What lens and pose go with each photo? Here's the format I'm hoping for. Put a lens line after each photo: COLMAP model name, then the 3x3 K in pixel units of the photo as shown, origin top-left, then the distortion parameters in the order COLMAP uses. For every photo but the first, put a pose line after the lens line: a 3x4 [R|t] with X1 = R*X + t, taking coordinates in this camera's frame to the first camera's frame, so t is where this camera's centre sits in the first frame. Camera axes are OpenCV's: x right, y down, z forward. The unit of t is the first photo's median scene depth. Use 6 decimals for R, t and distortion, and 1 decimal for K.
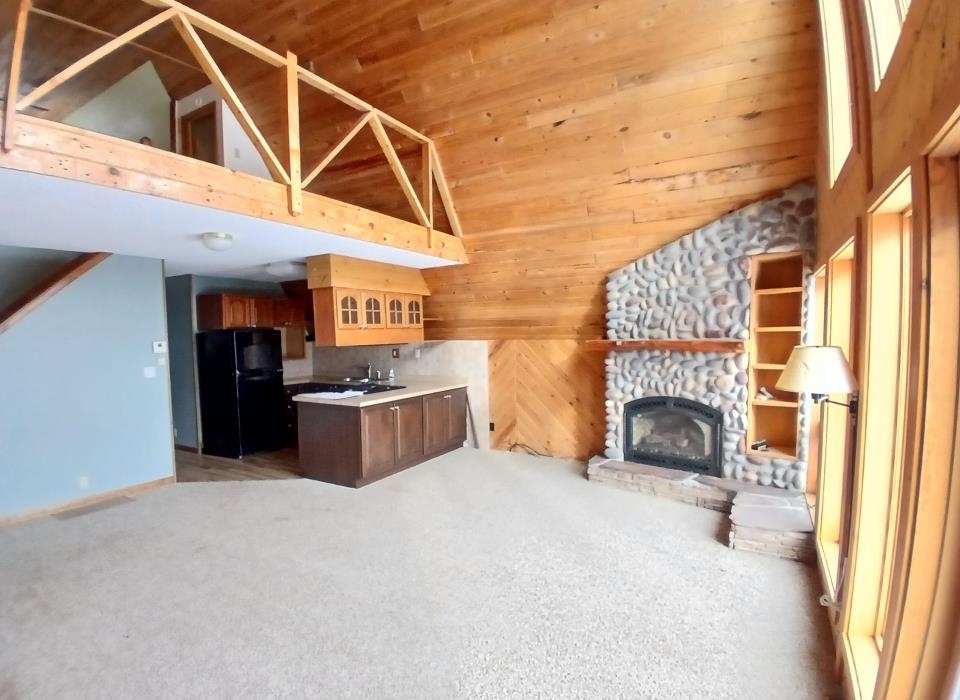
lens RADIAL K [[502.3, 0, 474.5], [0, 502.3, 365.1], [0, 0, 1]] dist [0.017089, -0.062147]
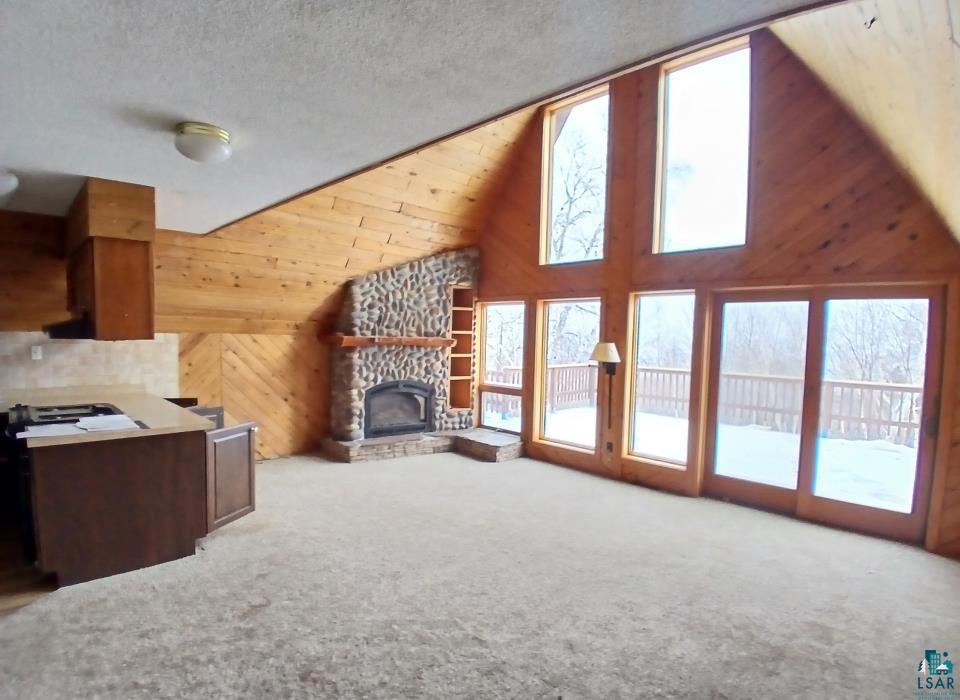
lens RADIAL K [[504.5, 0, 469.6], [0, 504.5, 361.3], [0, 0, 1]] dist [0.012297, -0.064848]
pose [[0.197687, -0.026937, 0.979895, -0.921017], [0.035965, 0.999149, 0.020211, -0.007650], [-0.979605, 0.031246, 0.198488, 0.589721]]
